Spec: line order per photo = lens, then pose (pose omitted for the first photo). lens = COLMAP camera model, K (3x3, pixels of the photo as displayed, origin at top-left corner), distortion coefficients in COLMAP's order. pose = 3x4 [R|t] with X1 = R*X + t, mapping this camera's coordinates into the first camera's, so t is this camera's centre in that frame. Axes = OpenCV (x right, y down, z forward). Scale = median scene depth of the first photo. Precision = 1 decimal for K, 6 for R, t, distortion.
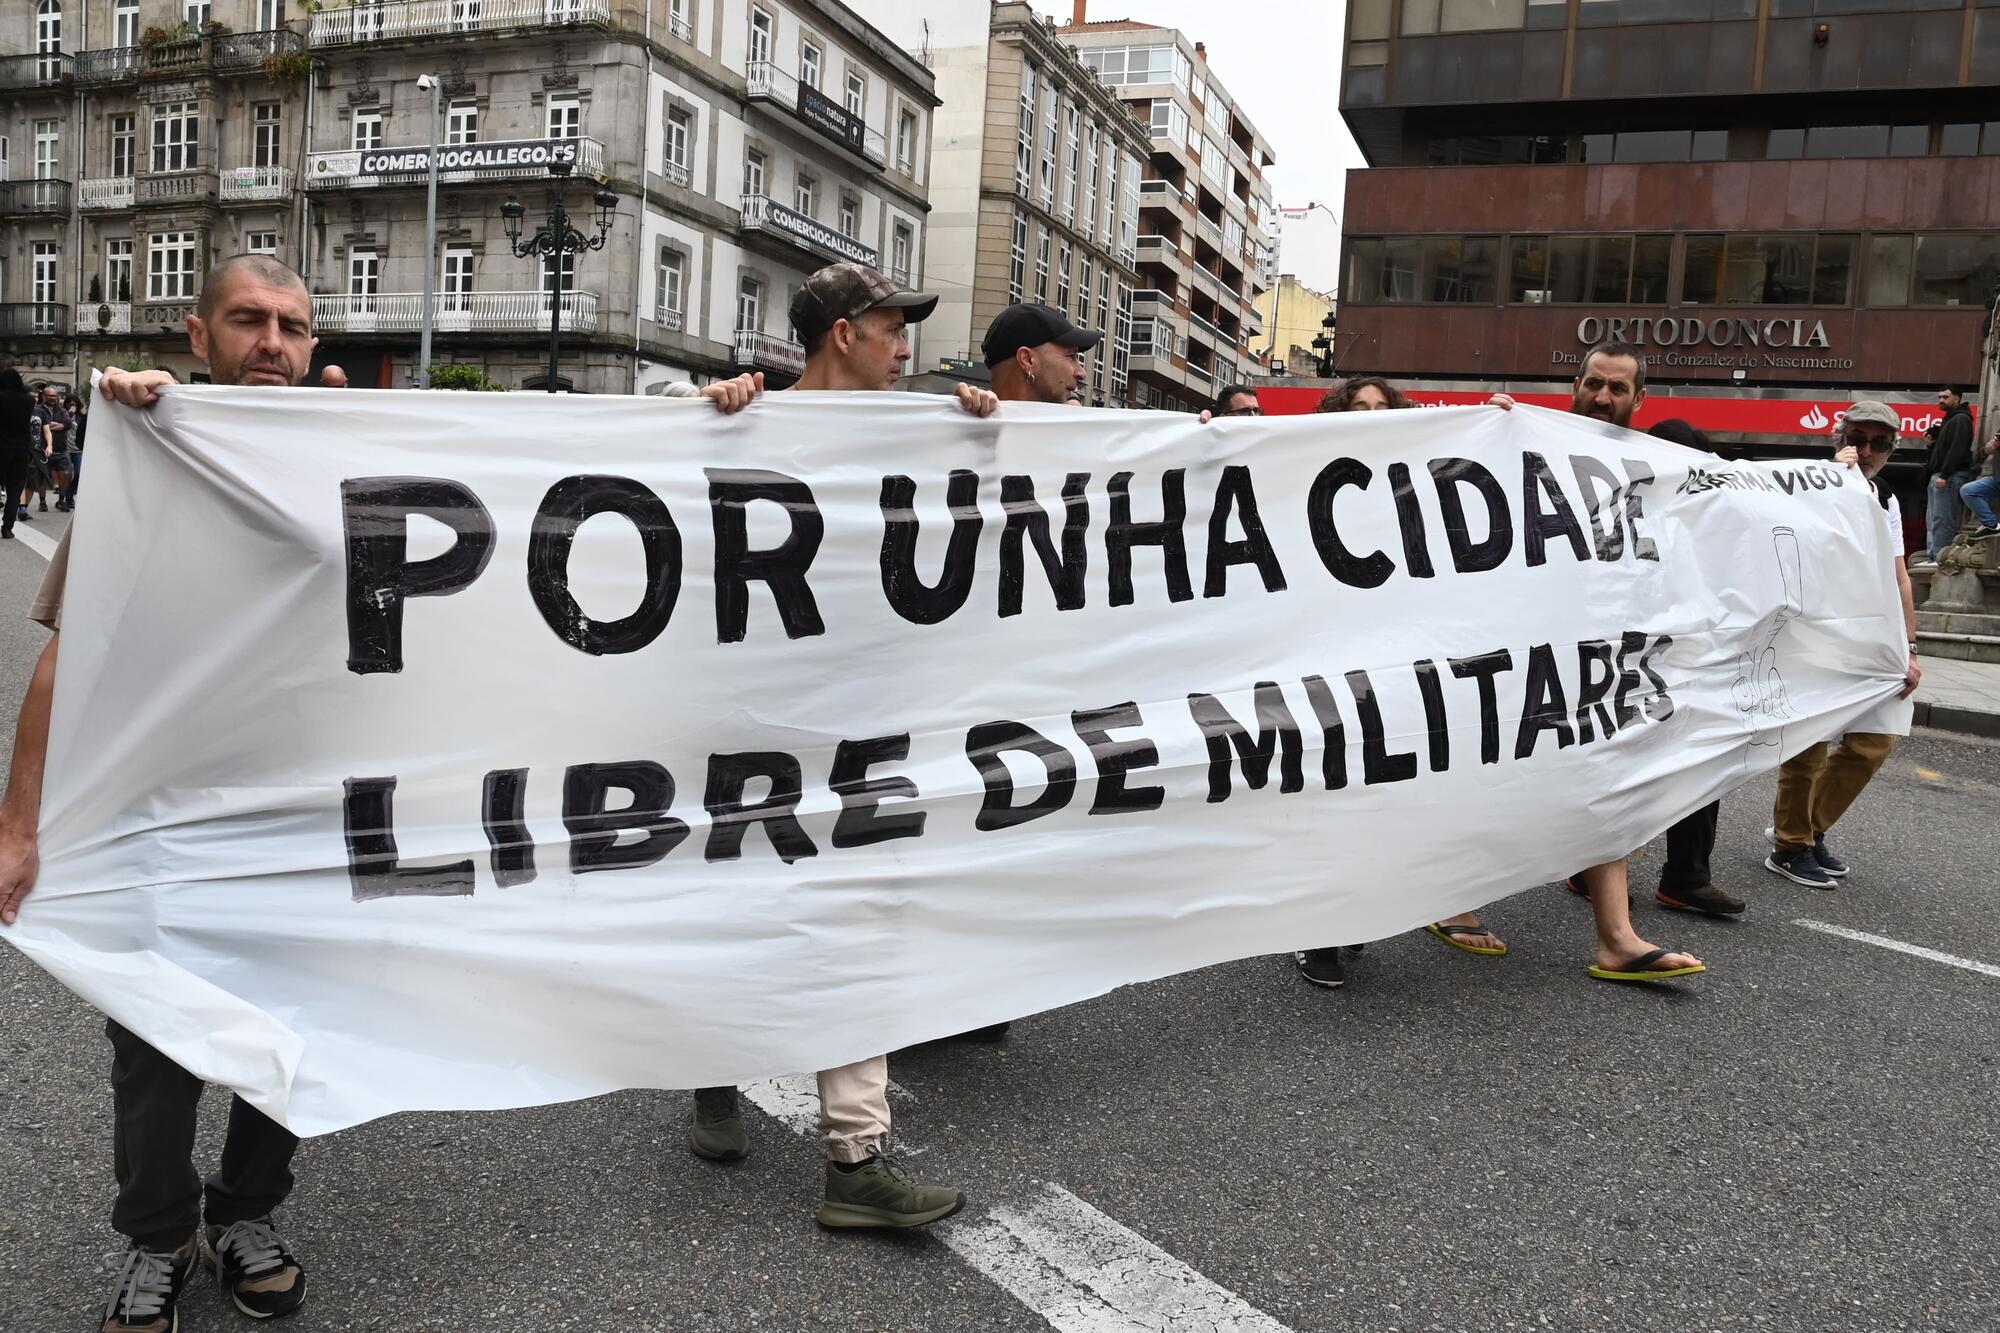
lens RADIAL K [[1537.7, 0, 1002.0], [0, 1537.7, 670.5], [0, 0, 1]] dist [-0.010837, 0.004640]
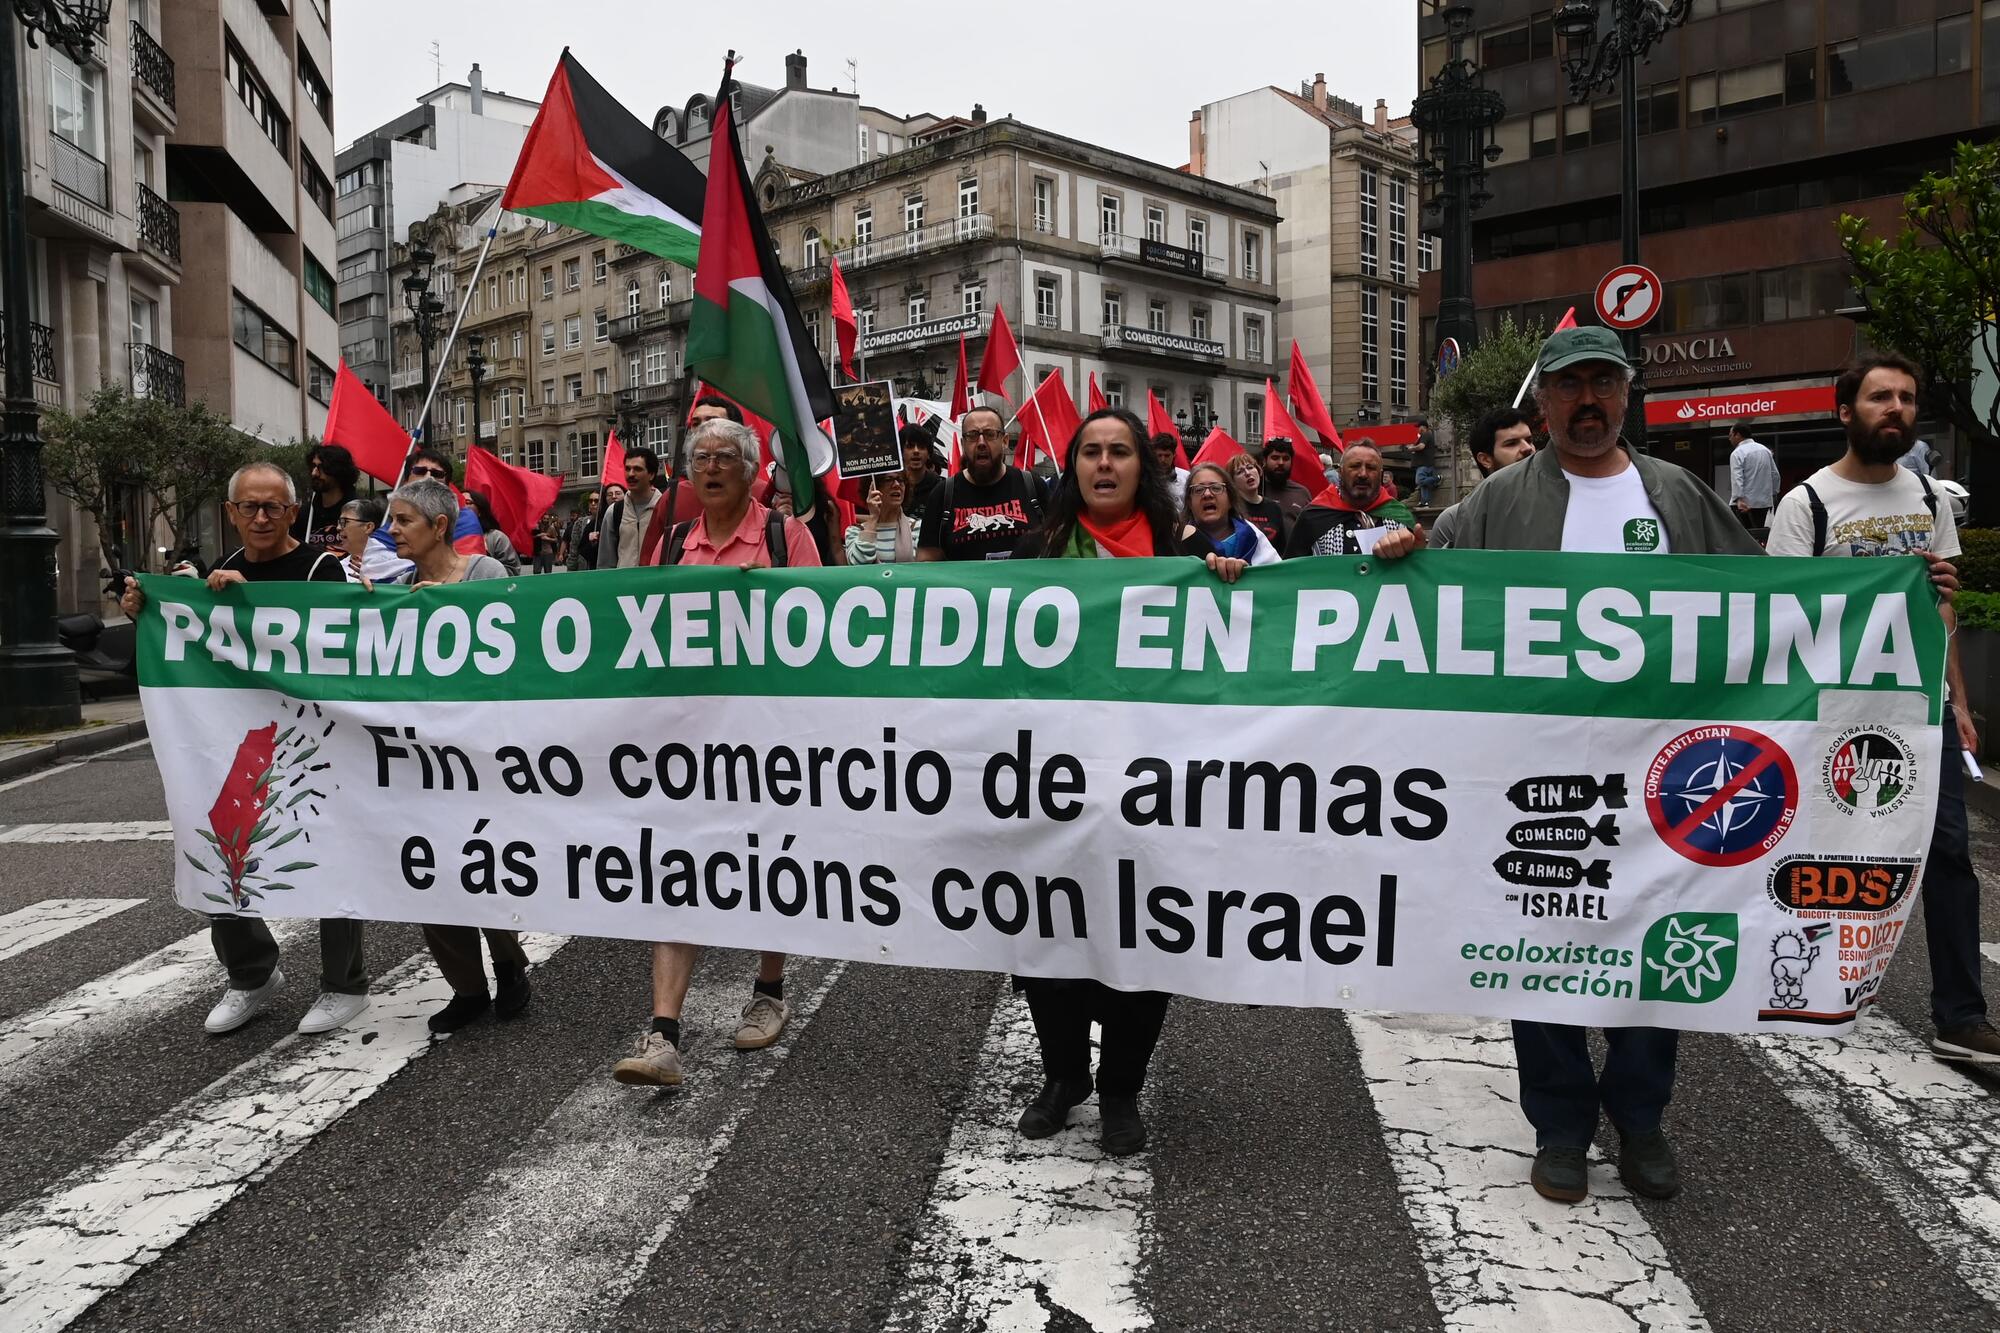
lens RADIAL K [[1537.7, 0, 998.0], [0, 1537.7, 667.5], [0, 0, 1]] dist [-0.010837, 0.004640]
pose [[0.914750, -0.055231, -0.400228, 0.315053], [0.042605, 0.998275, -0.040384, 0.069169], [0.401768, 0.019890, 0.915525, -0.372704]]
